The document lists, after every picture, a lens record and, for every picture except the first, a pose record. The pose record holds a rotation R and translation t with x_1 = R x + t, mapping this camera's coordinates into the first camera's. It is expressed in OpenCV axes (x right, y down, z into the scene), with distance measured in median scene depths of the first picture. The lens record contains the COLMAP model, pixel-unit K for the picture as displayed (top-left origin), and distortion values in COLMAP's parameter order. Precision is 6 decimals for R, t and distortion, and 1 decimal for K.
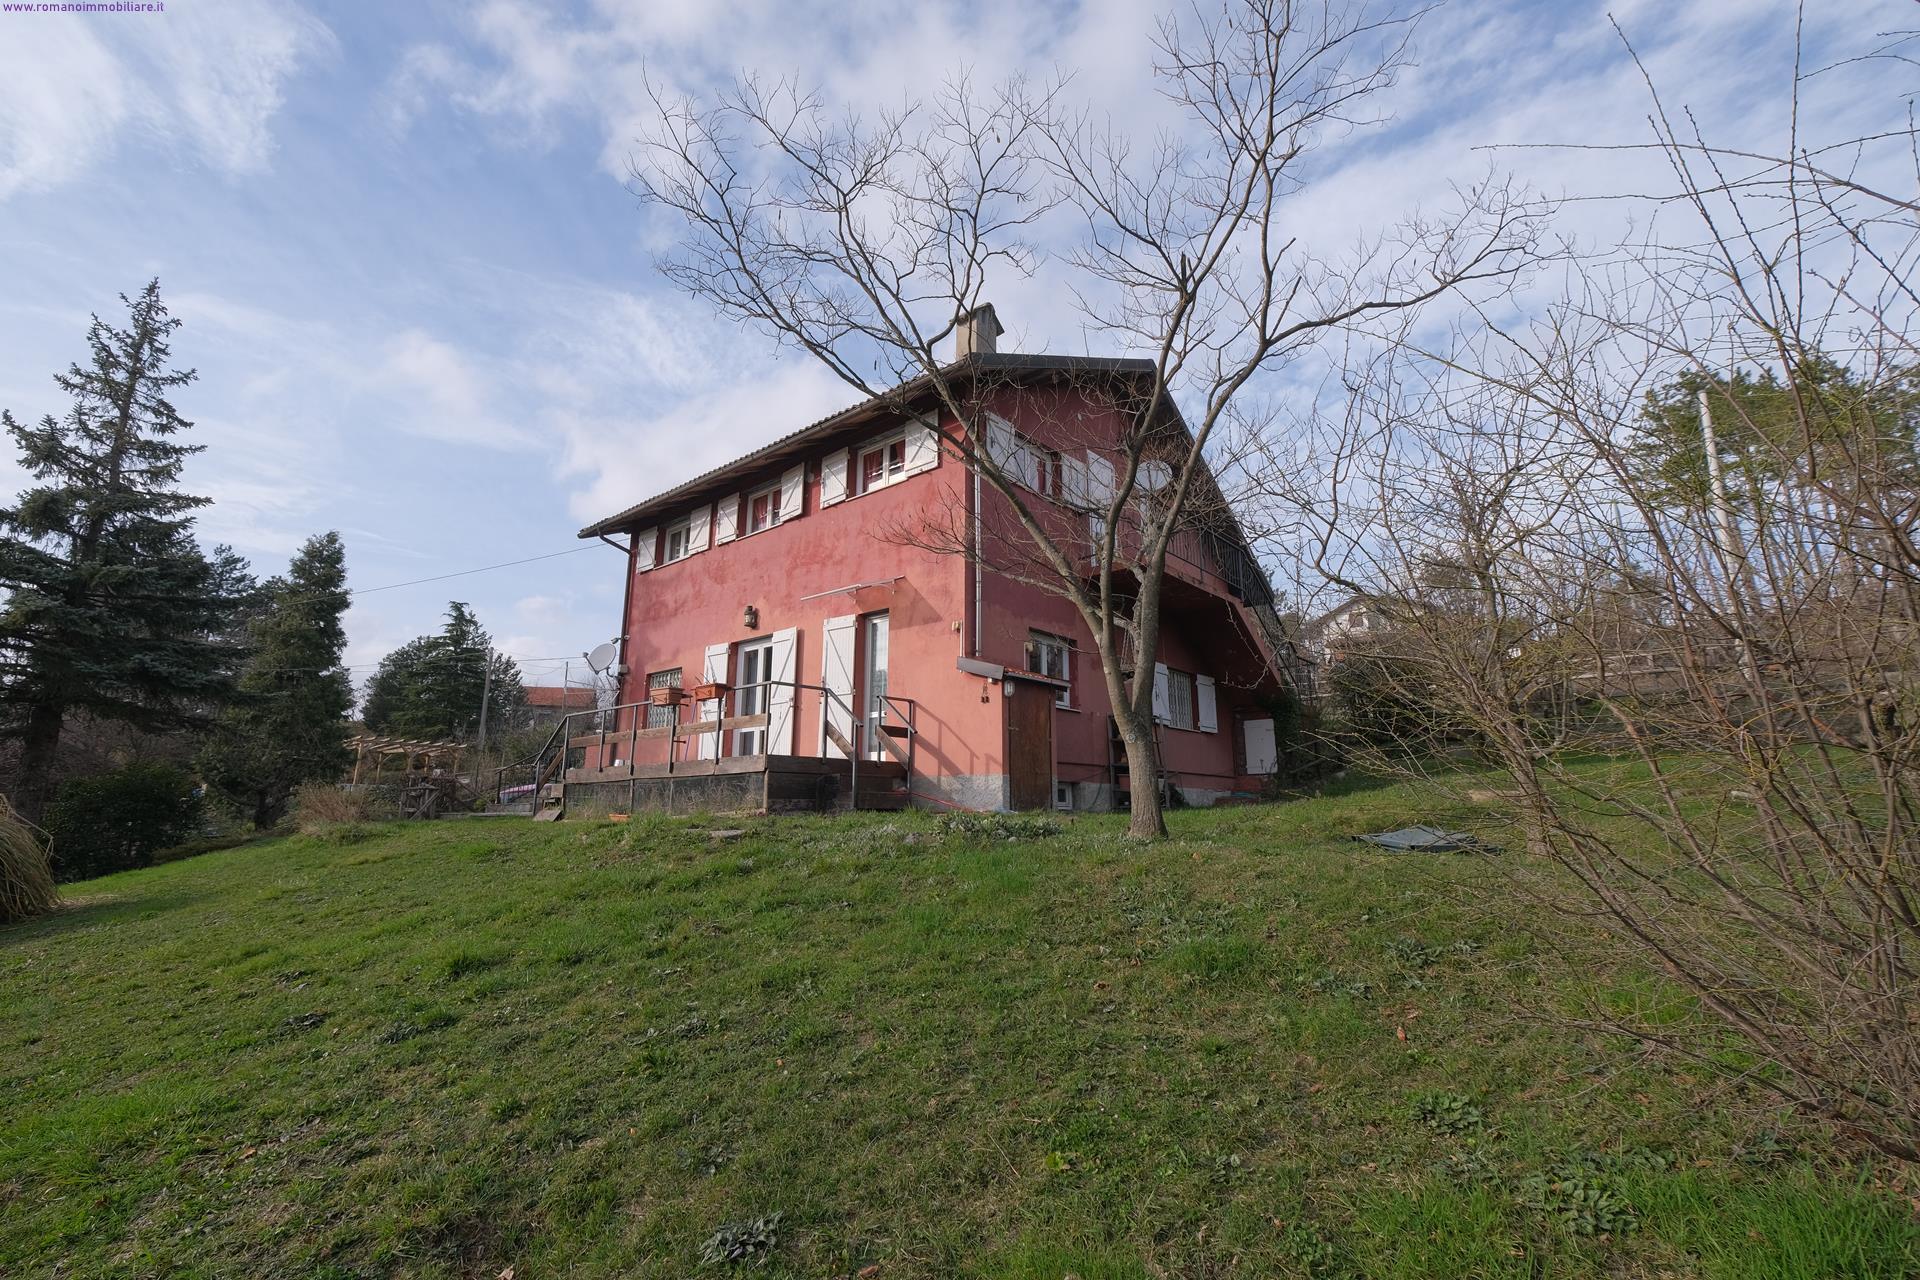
lens RADIAL K [[834.2, 0, 965.3], [0, 834.2, 628.1], [0, 0, 1]] dist [0.005442, -0.000512]
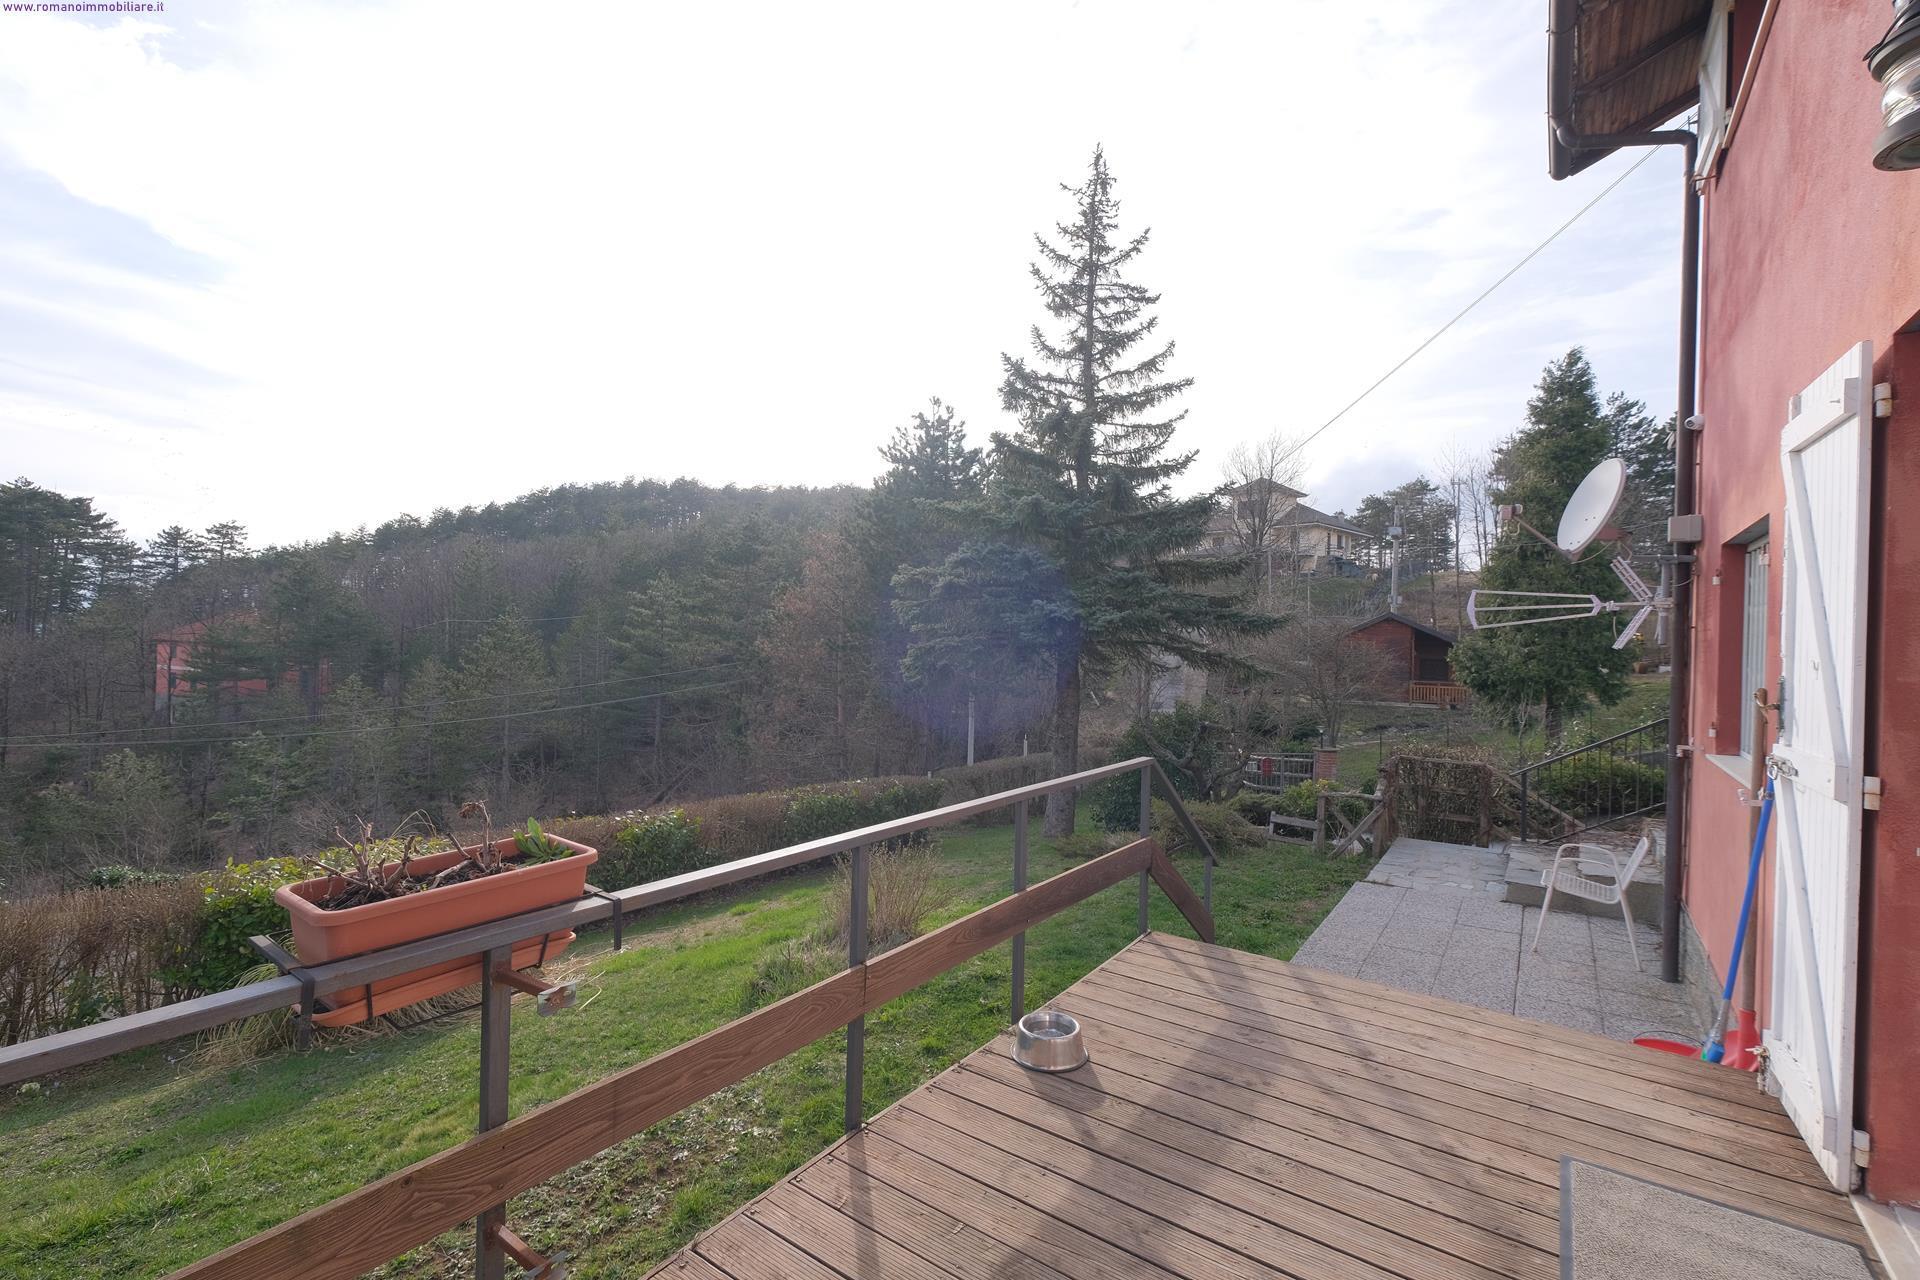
lens RADIAL K [[834.2, 0, 958.4], [0, 834.2, 637.4], [0, 0, 1]] dist [0.005442, -0.000512]
pose [[0.083770, 0.001719, -0.996484, -0.074705], [0.194232, 0.980790, 0.018020, 0.015493], [0.977372, -0.195058, 0.081827, 0.384104]]
